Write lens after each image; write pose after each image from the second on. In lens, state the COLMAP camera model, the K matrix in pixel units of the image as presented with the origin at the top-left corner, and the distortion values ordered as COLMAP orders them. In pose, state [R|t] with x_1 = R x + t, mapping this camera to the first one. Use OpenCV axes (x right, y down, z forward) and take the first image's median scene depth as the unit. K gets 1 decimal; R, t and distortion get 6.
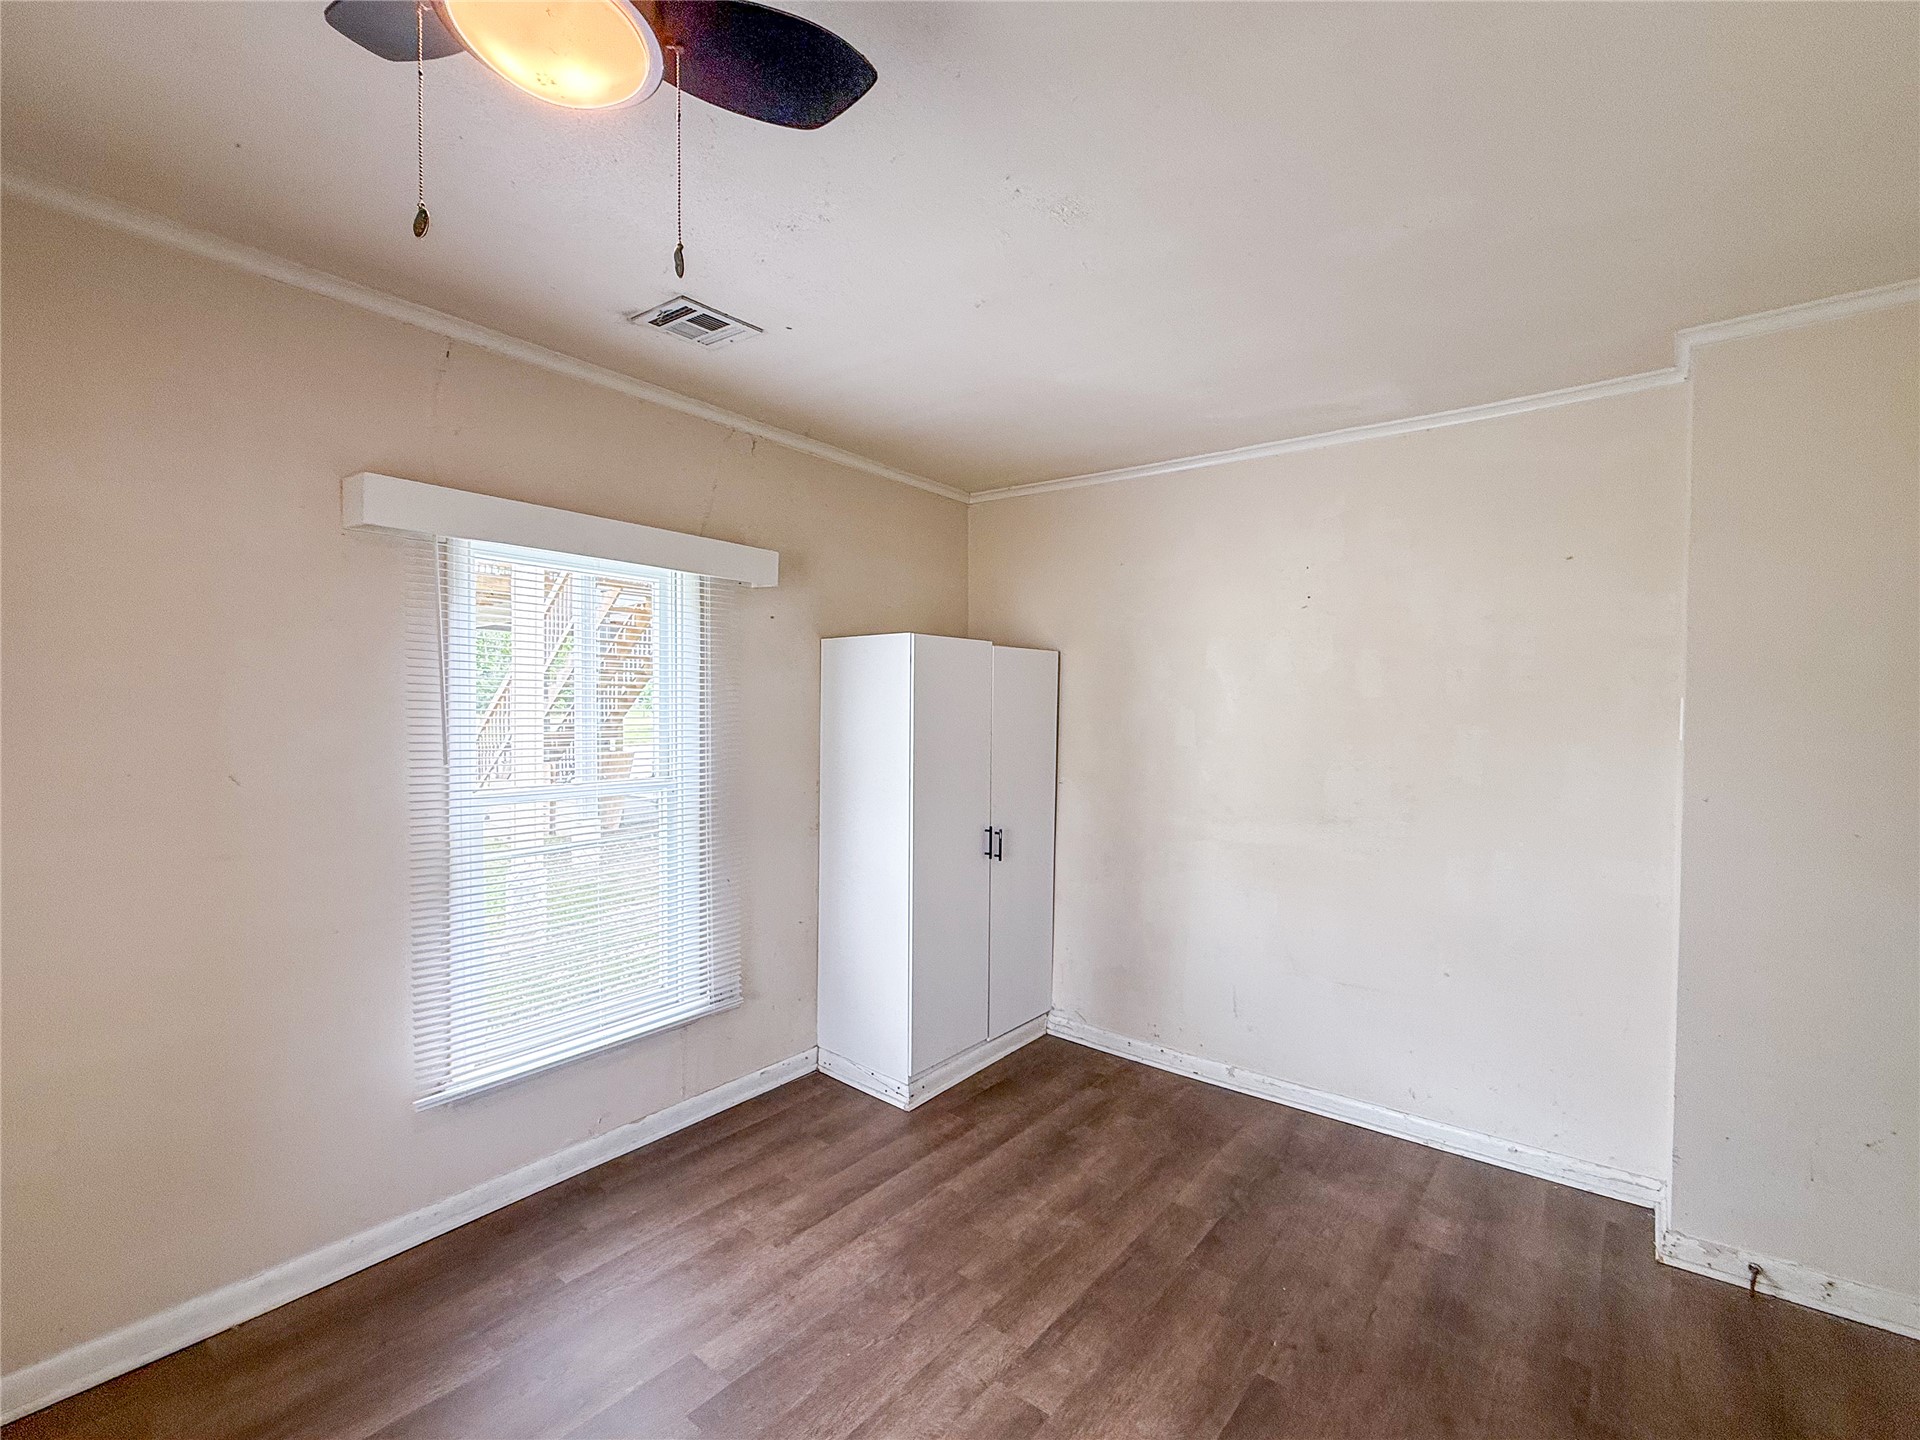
lens RADIAL K [[848.9, 0, 960.2], [0, 848.9, 723.1], [0, 0, 1]] dist [-0.002966, 0.000171]
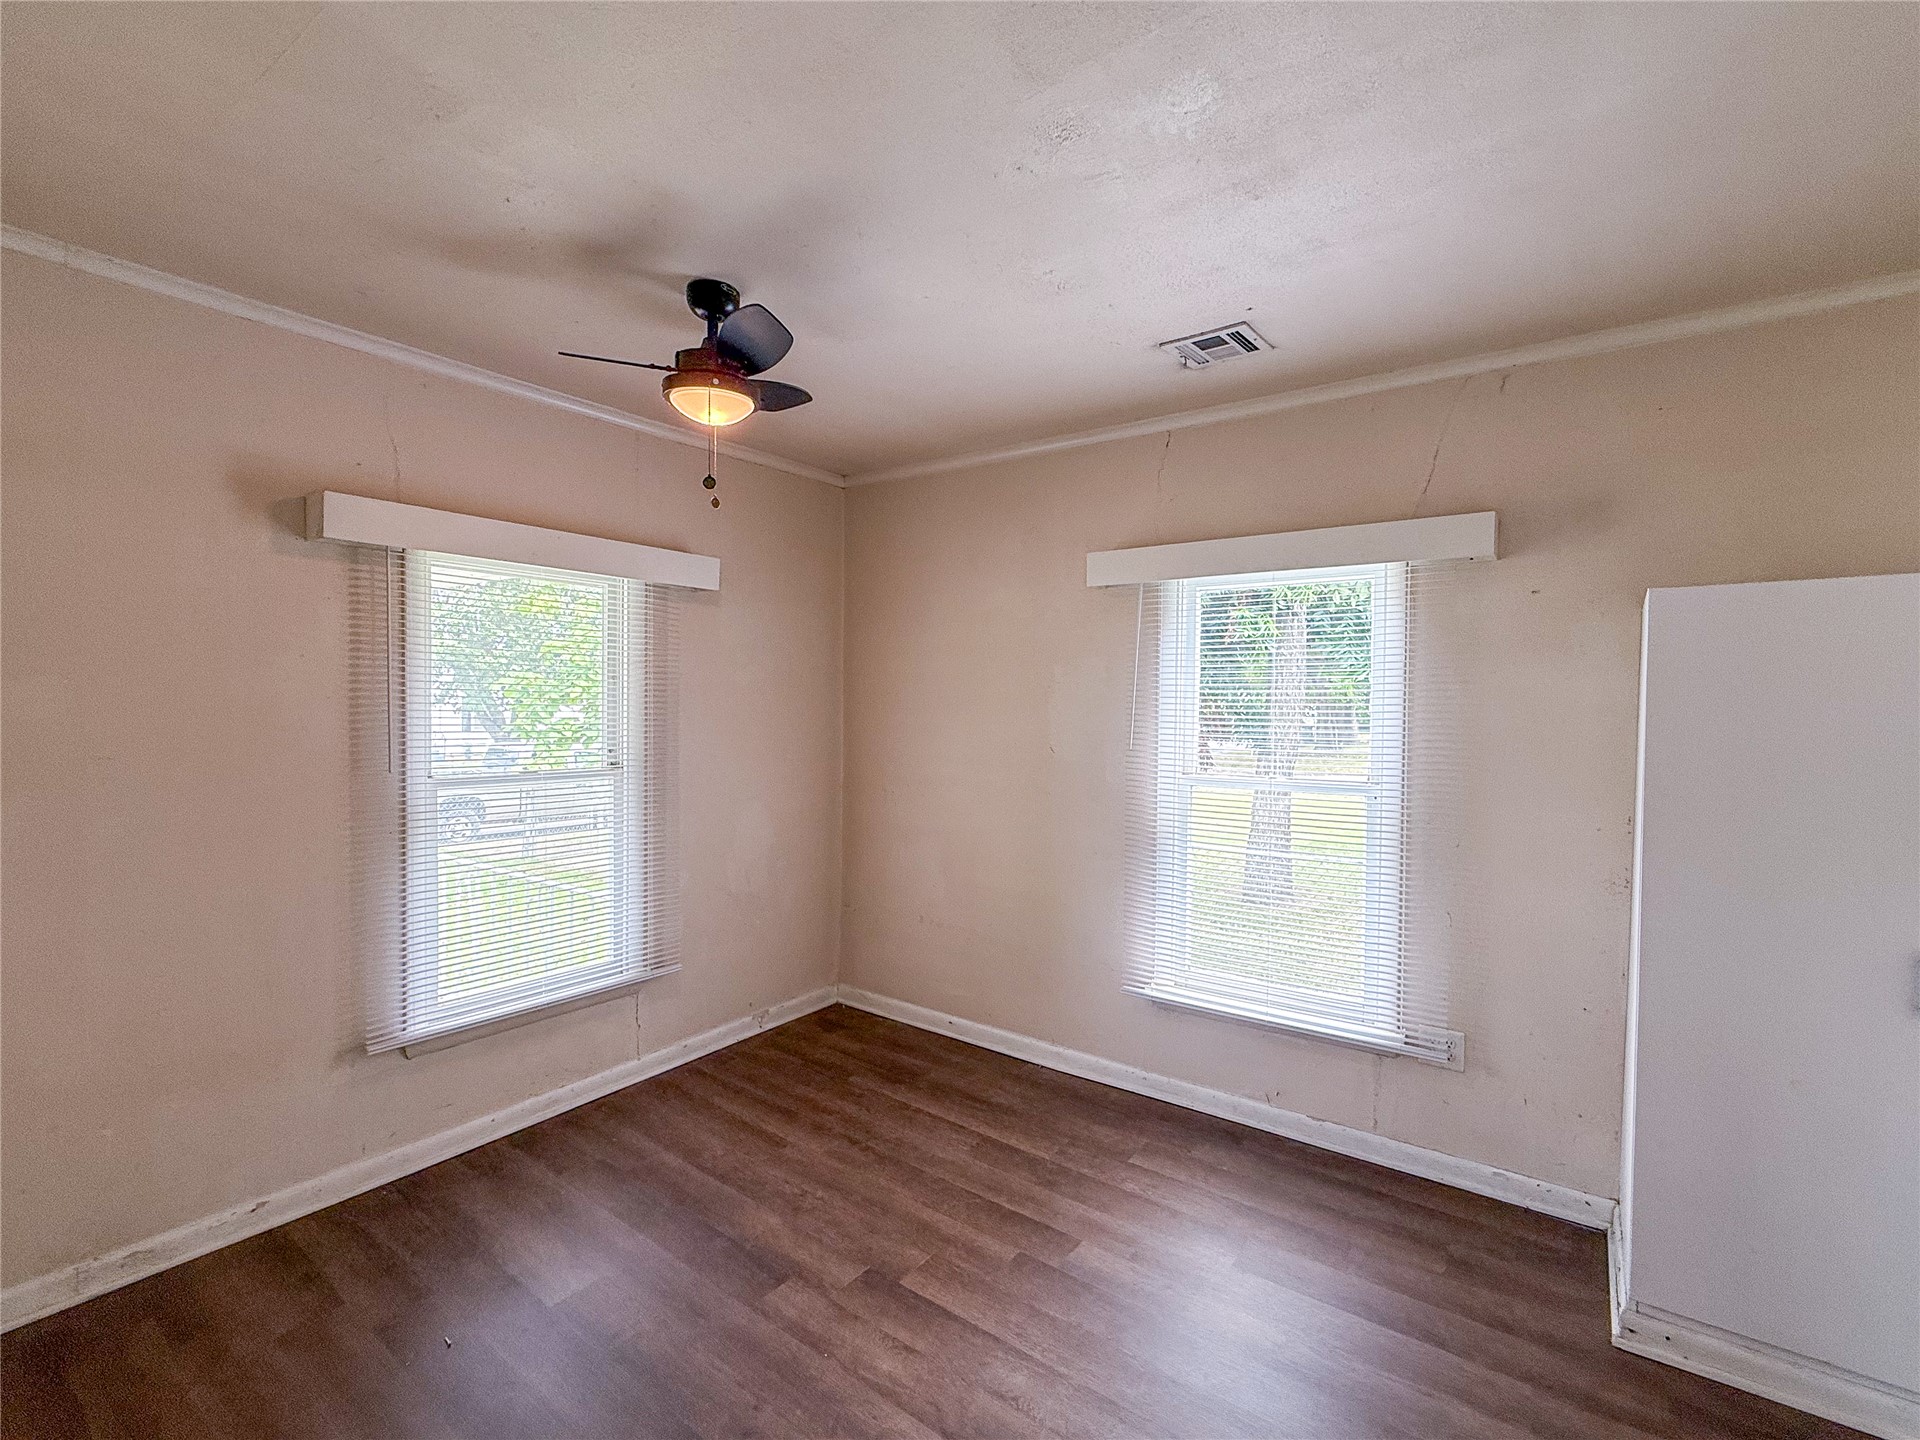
lens RADIAL K [[848.9, 0, 960.2], [0, 848.9, 723.1], [0, 0, 1]] dist [-0.002966, 0.000171]
pose [[0.045030, 0.021226, -0.998760, 0.672631], [-0.022566, 0.999541, 0.020225, -0.014992], [0.998731, 0.021628, 0.045488, 0.582535]]
